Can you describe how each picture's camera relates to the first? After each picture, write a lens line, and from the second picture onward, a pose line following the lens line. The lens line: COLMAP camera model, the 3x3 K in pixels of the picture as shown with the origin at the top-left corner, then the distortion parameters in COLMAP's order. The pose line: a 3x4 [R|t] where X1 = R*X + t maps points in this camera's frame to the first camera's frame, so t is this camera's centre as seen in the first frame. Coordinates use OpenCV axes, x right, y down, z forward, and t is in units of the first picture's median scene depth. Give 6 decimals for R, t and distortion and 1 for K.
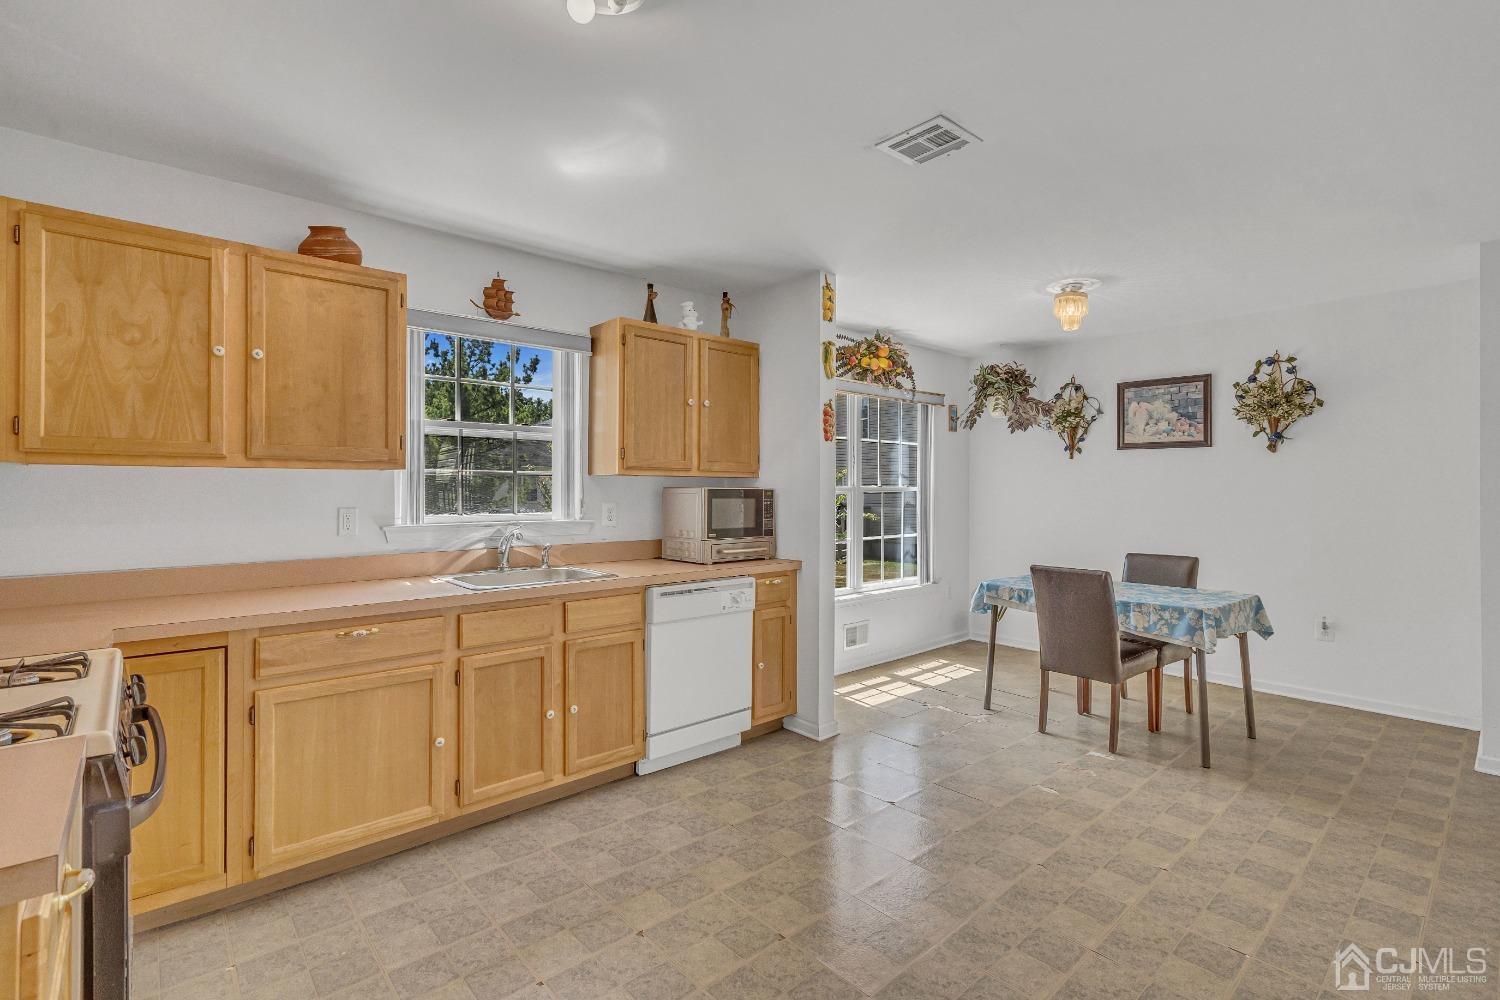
lens RADIAL K [[692.4, 0, 752.3], [0, 692.4, 486.2], [0, 0, 1]] dist [-0.005383, 0.004263]
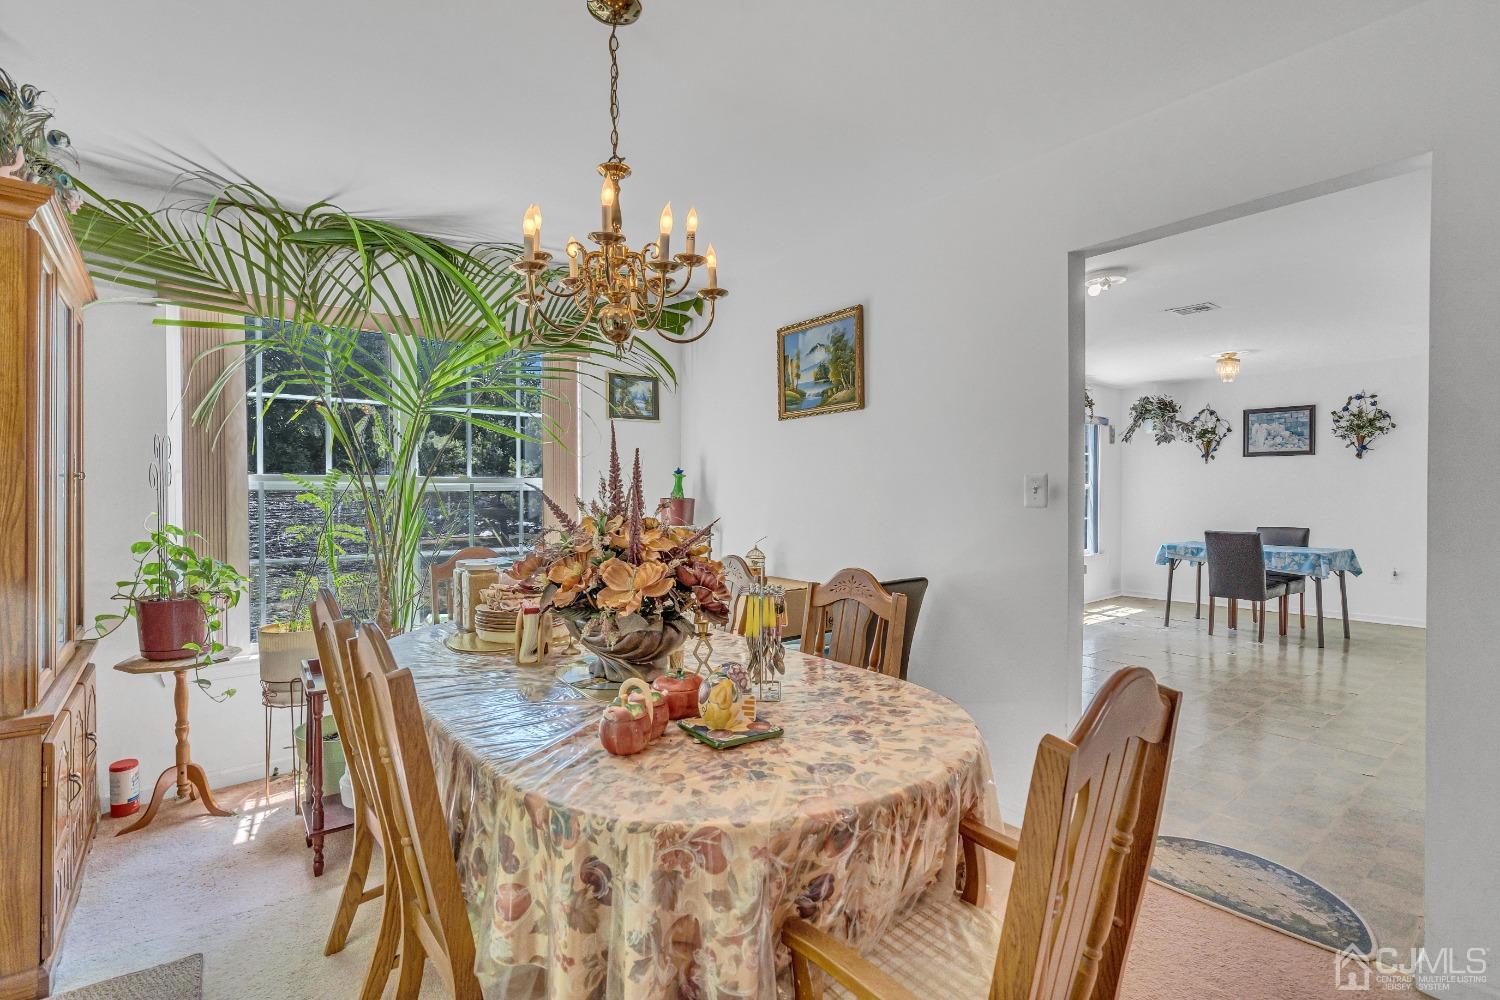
lens RADIAL K [[692.4, 0, 757.9], [0, 692.4, 501.4], [0, 0, 1]] dist [-0.005383, 0.004263]
pose [[0.998705, -0.004654, -0.050661, -0.458024], [0.005515, 0.999842, 0.016872, 0.010289], [0.050574, -0.017129, 0.998573, -0.543609]]
